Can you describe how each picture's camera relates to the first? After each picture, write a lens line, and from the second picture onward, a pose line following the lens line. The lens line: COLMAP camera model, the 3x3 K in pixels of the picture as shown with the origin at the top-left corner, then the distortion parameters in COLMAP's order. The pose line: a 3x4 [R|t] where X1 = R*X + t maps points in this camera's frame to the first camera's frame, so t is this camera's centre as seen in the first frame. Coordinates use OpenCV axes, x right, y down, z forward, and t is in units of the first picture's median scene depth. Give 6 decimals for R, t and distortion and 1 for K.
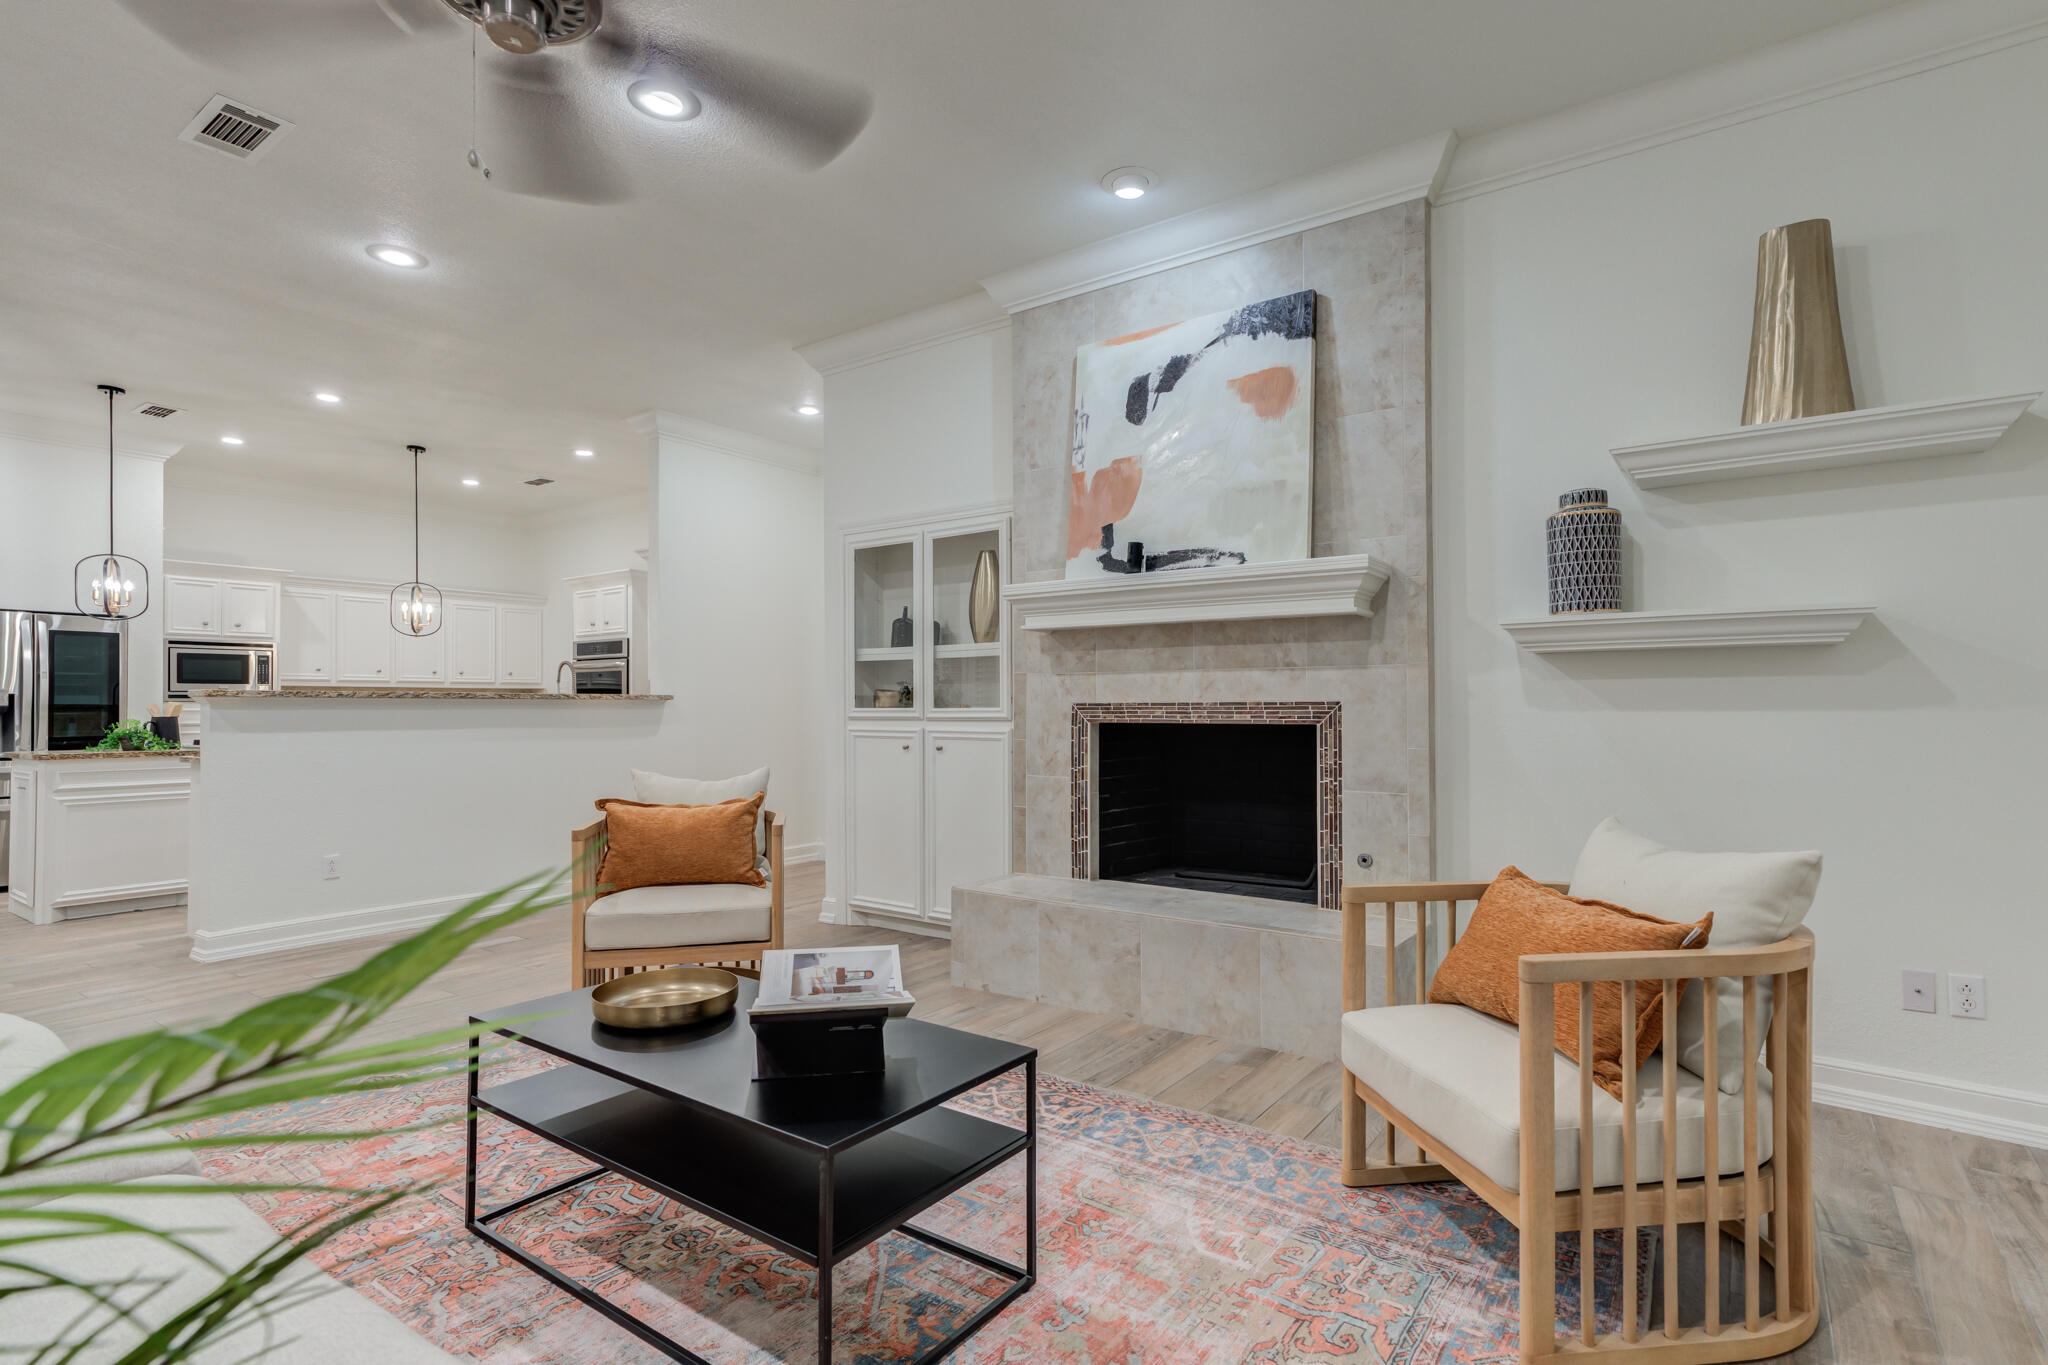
lens RADIAL K [[1002.8, 0, 1025.5], [0, 1002.8, 698.8], [0, 0, 1]] dist [0.000102, 0.000218]
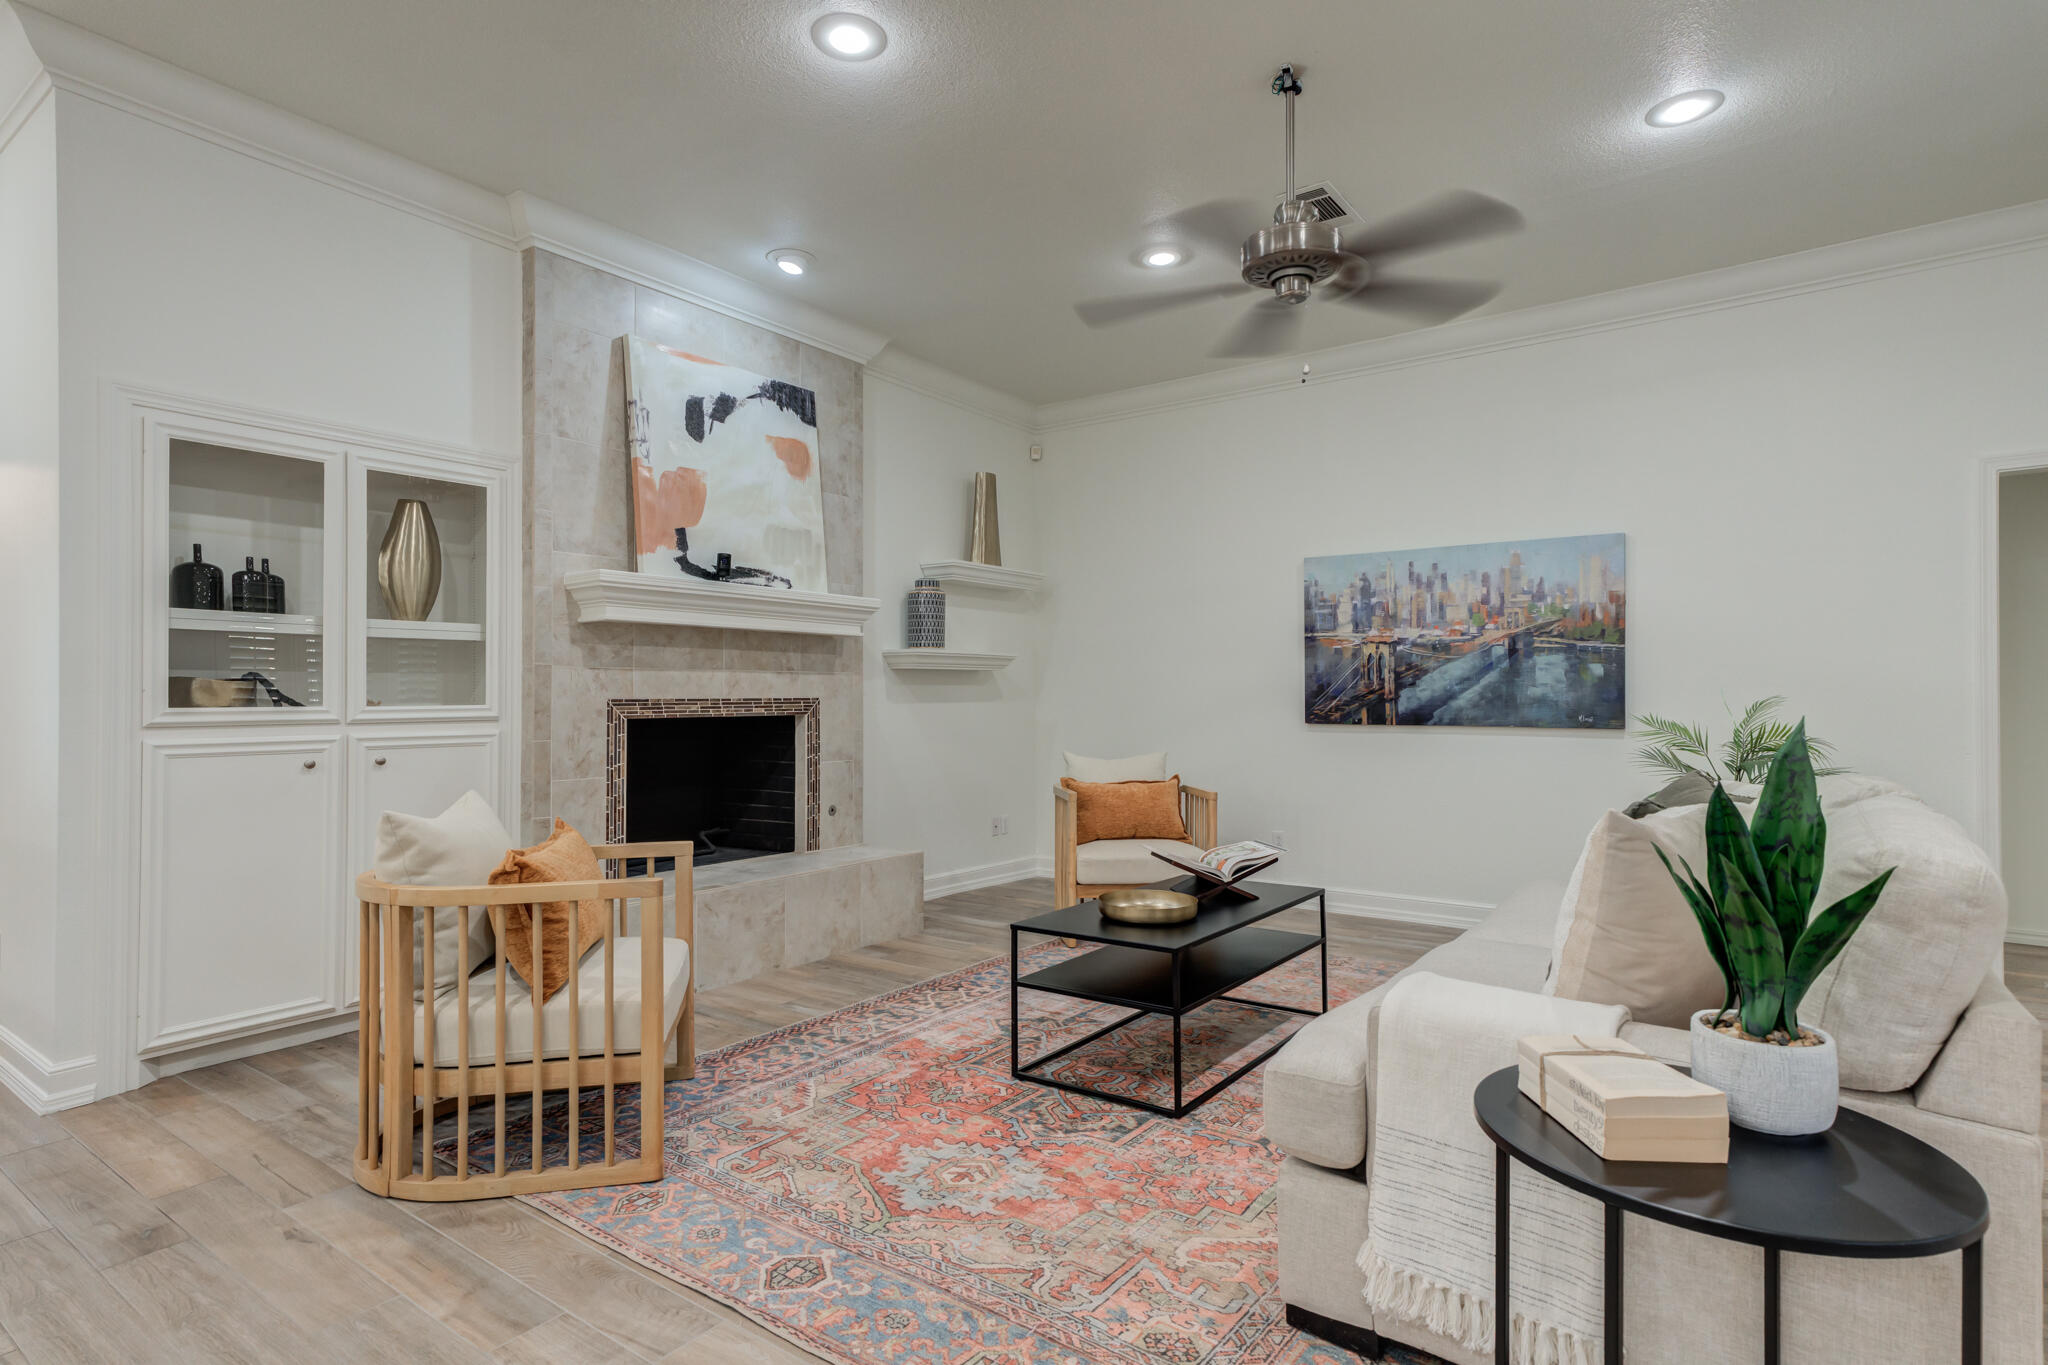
lens RADIAL K [[1034.3, 0, 1017.8], [0, 1034.3, 689.7], [0, 0, 1]] dist [0.018393, -0.000444]
pose [[0.023080, 0.011188, 0.999671, -1.007559], [-0.000440, 0.999937, -0.011181, 0.006786], [-0.999734, -0.000182, 0.023084, 0.637179]]
